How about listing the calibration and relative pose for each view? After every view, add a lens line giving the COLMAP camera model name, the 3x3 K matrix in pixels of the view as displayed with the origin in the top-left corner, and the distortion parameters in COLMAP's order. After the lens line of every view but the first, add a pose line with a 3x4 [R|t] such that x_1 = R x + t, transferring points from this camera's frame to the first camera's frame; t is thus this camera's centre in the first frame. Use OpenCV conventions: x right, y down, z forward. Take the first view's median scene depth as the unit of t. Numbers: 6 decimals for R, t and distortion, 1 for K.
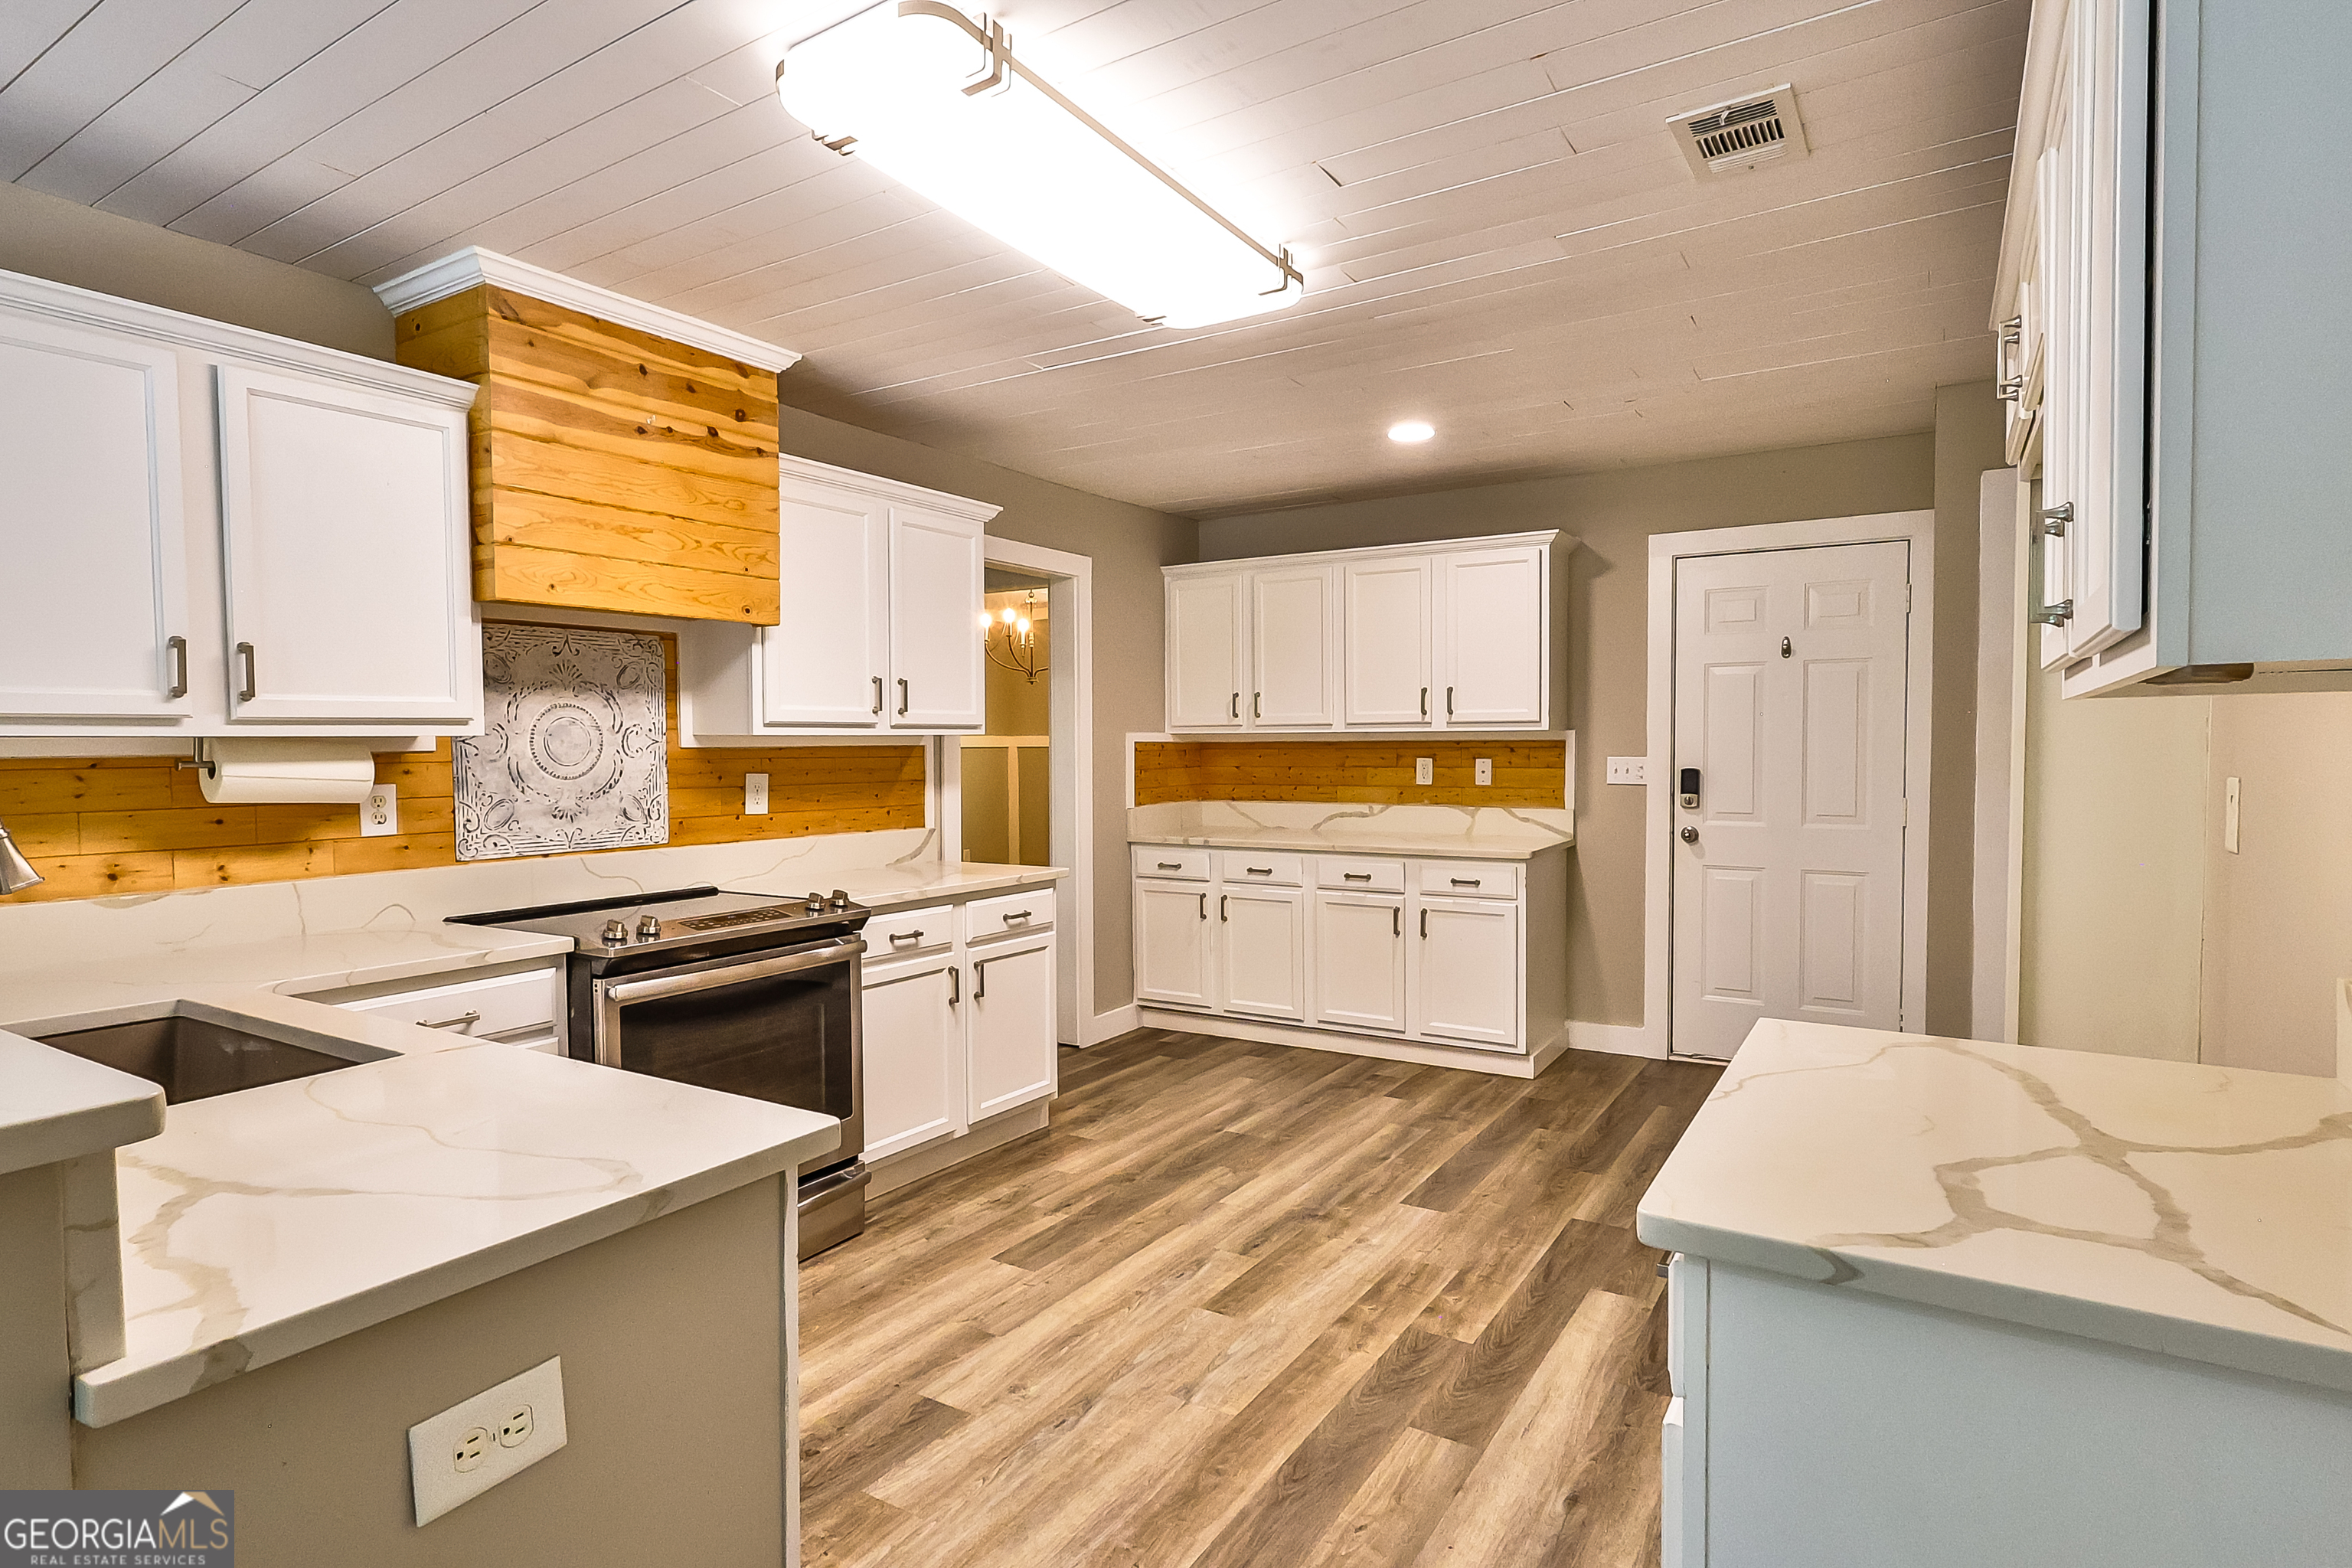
lens RADIAL K [[1205.3, 0, 1171.7], [0, 1205.3, 778.1], [0, 0, 1]] dist [-0.000462, -0.001064]
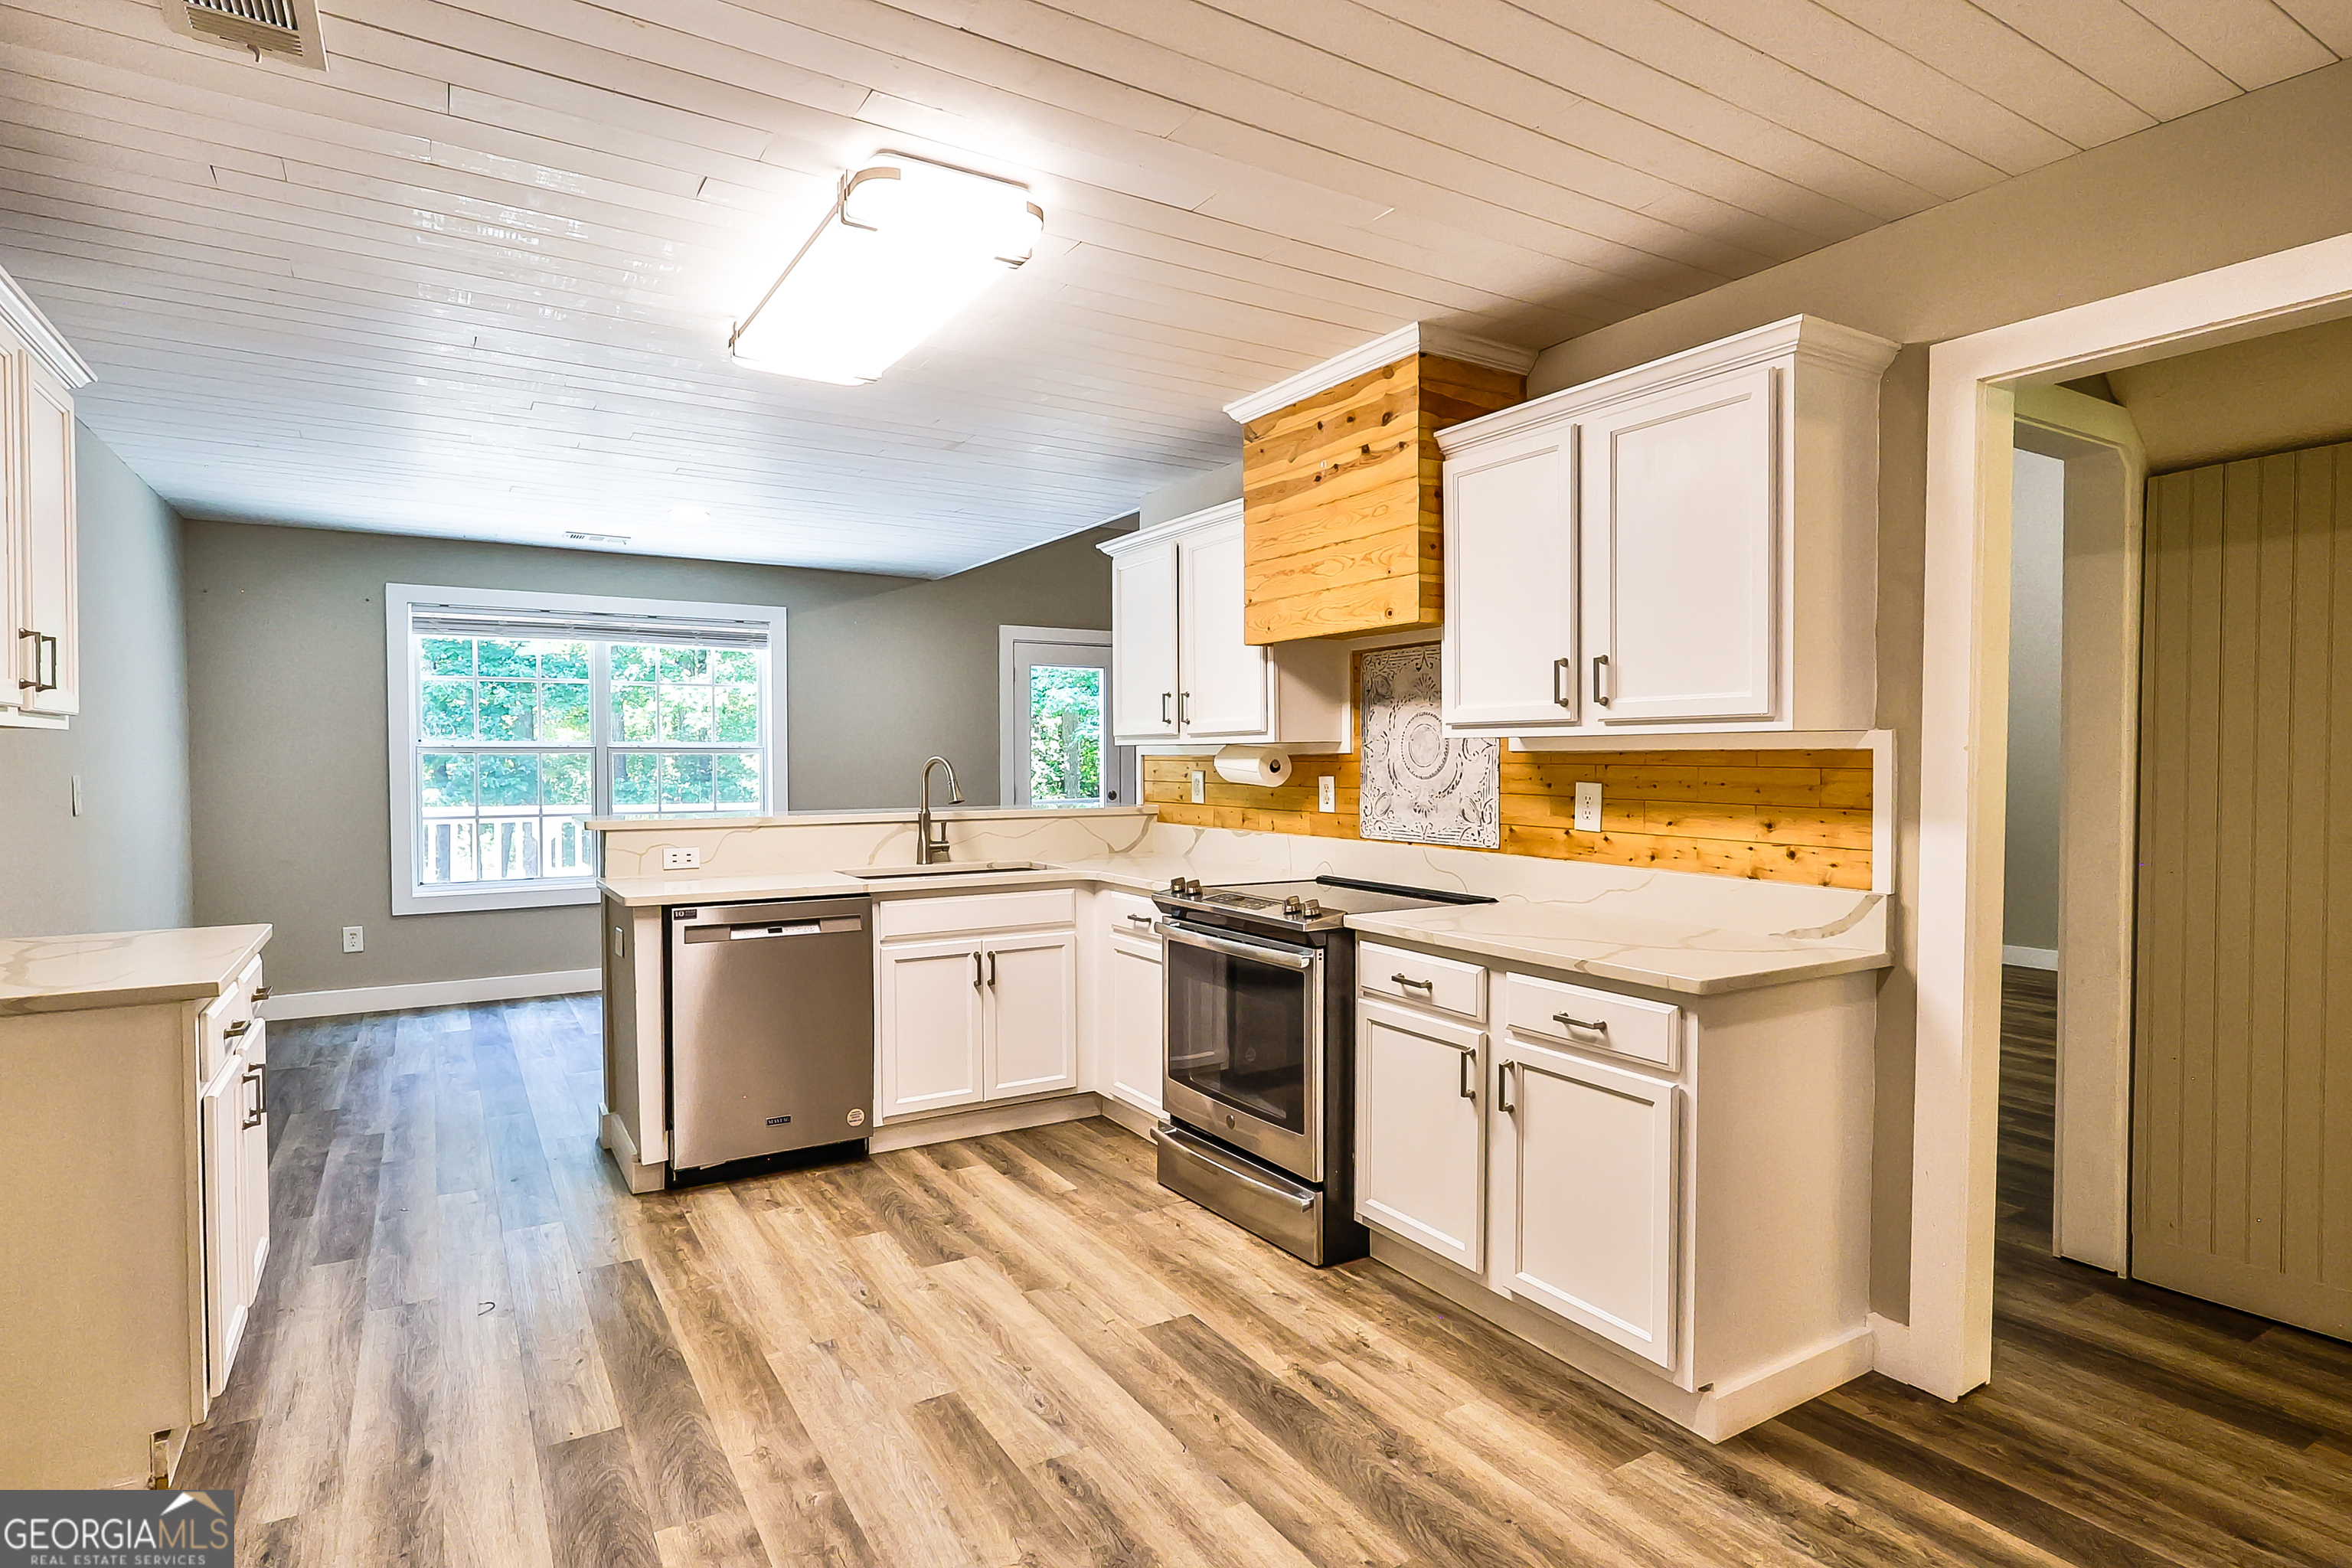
lens RADIAL K [[1205.3, 0, 1171.7], [0, 1205.3, 778.1], [0, 0, 1]] dist [-0.000462, -0.001064]
pose [[-0.432204, 0.024921, -0.901432, 0.633403], [-0.022675, 0.999002, 0.038491, -0.038494], [0.901491, 0.037076, -0.431207, 1.296560]]
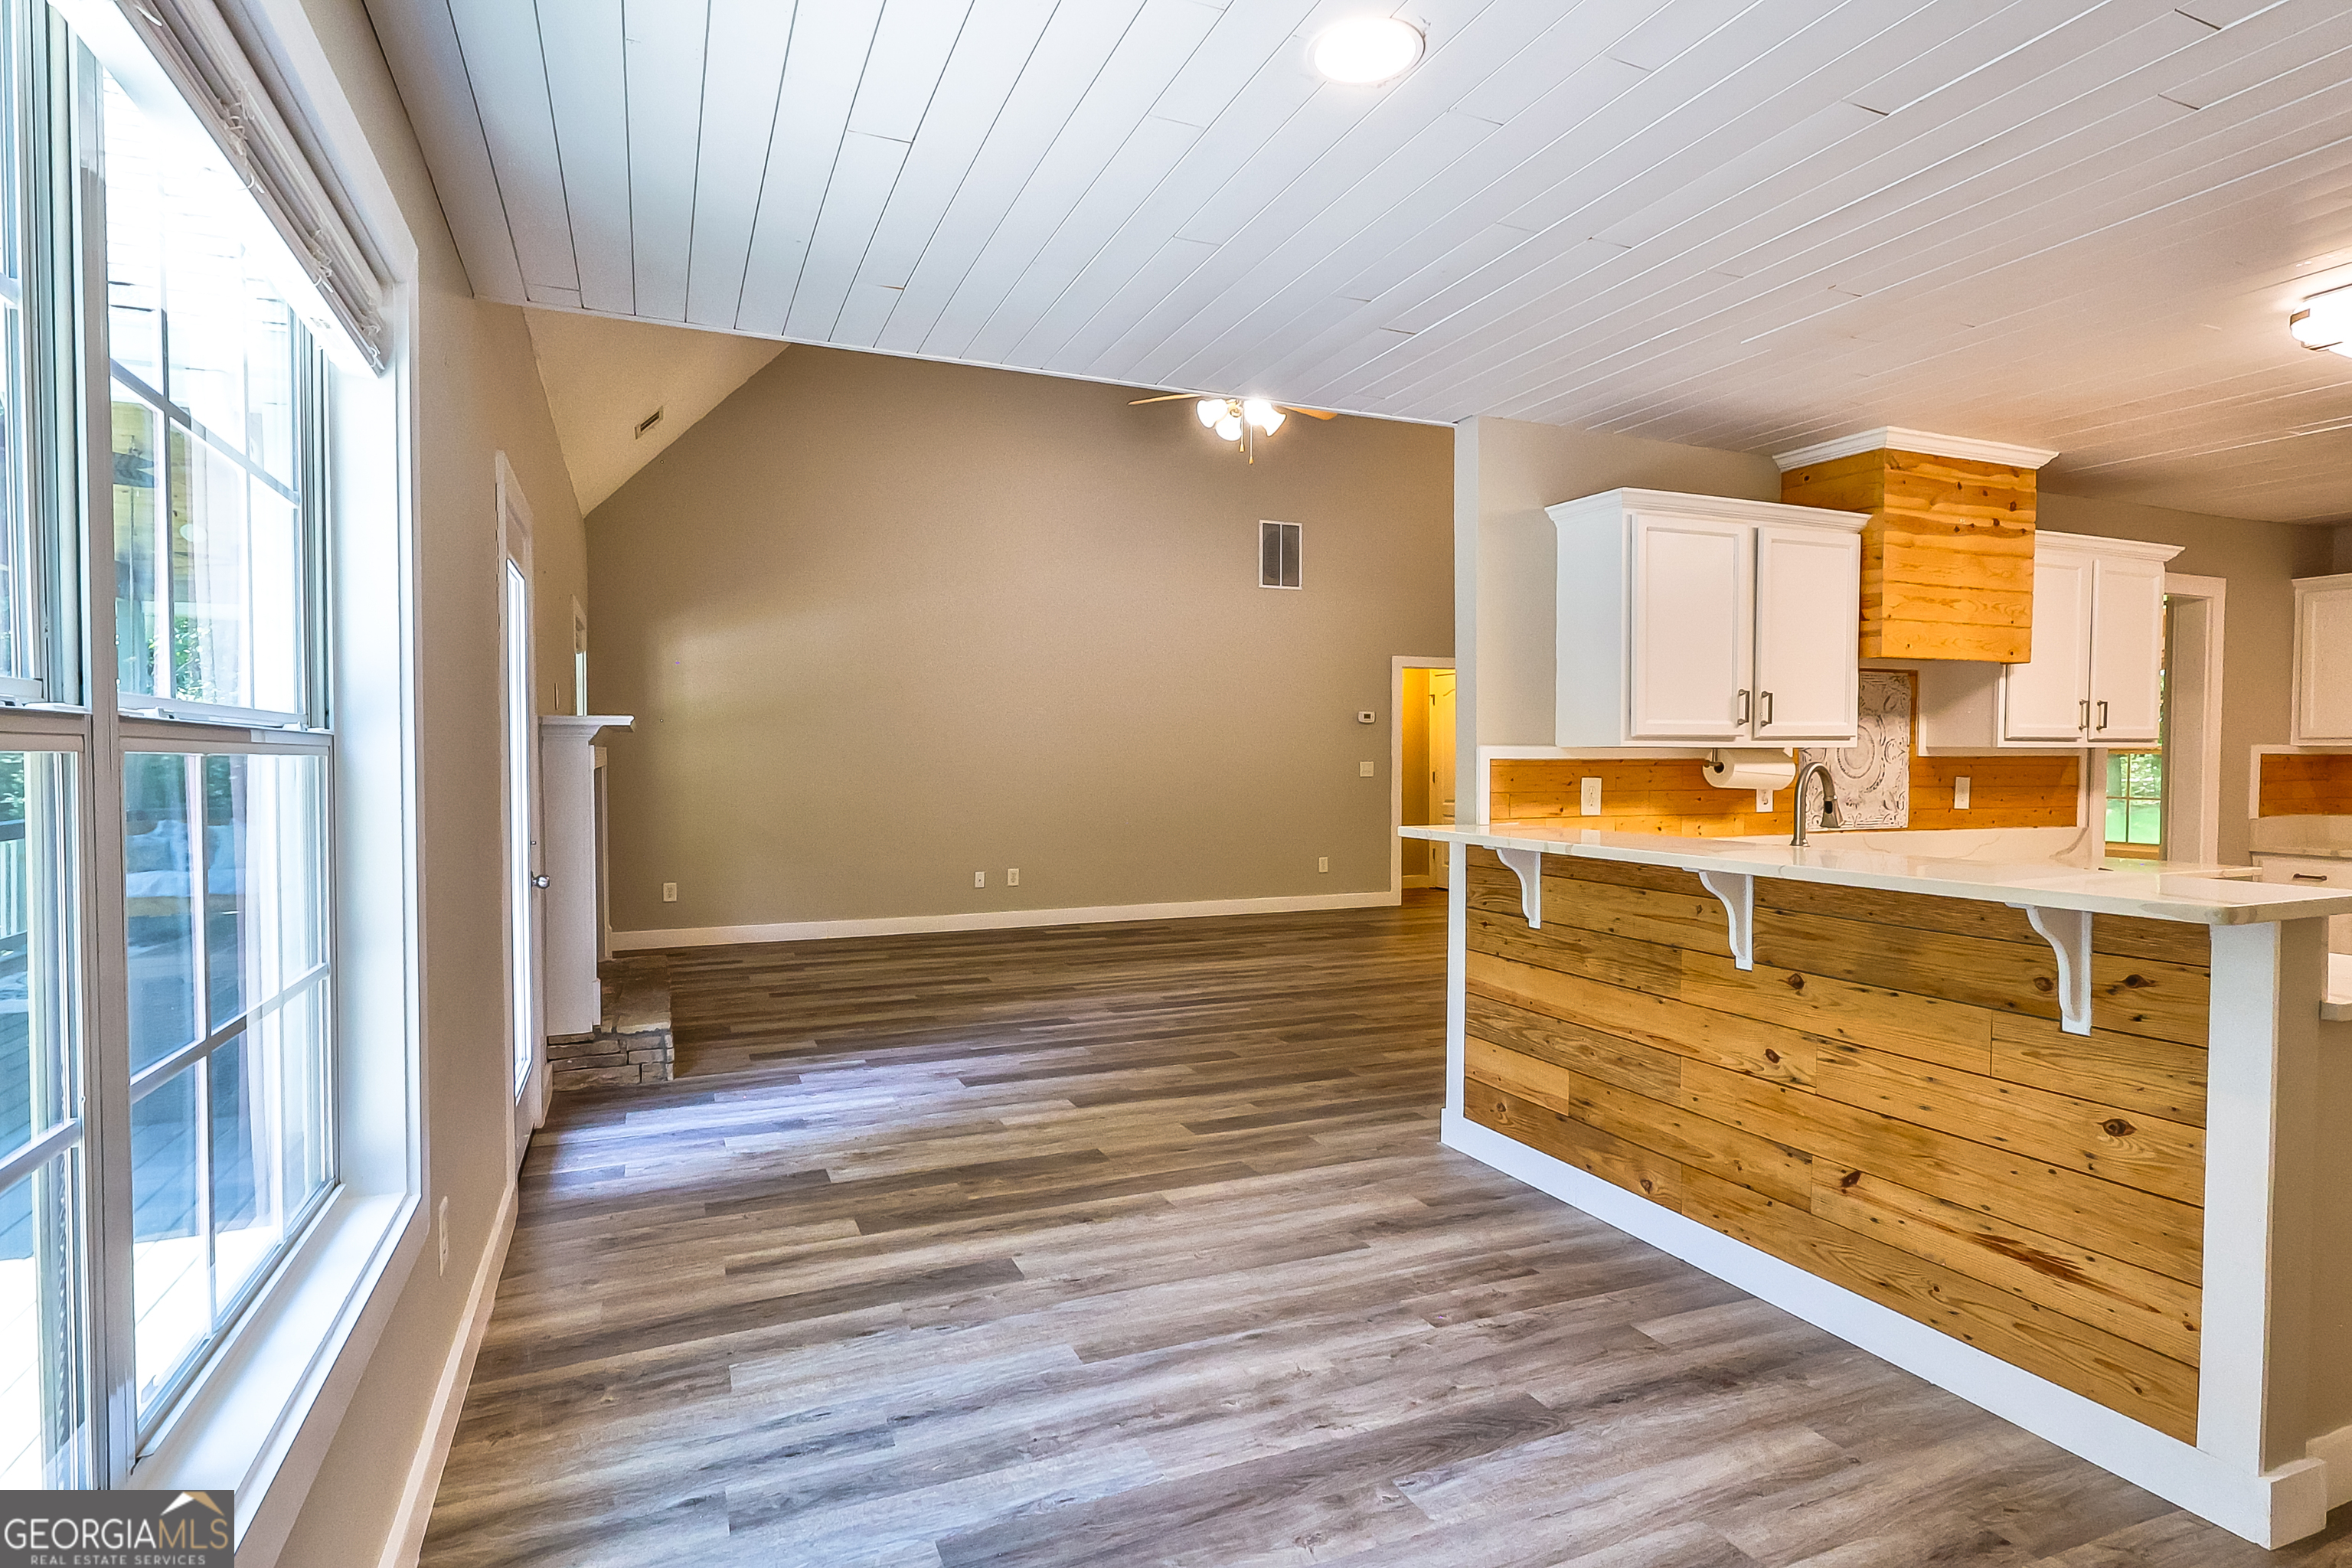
lens RADIAL K [[1195.4, 0, 1176.0], [0, 1195.4, 784.0], [0, 0, 1]] dist [0.002763, -0.000510]
pose [[0.826775, 0.019434, -0.562197, -0.377227], [-0.021753, 0.999760, 0.002570, 0.021757], [0.562112, 0.010104, 0.827000, -0.613929]]
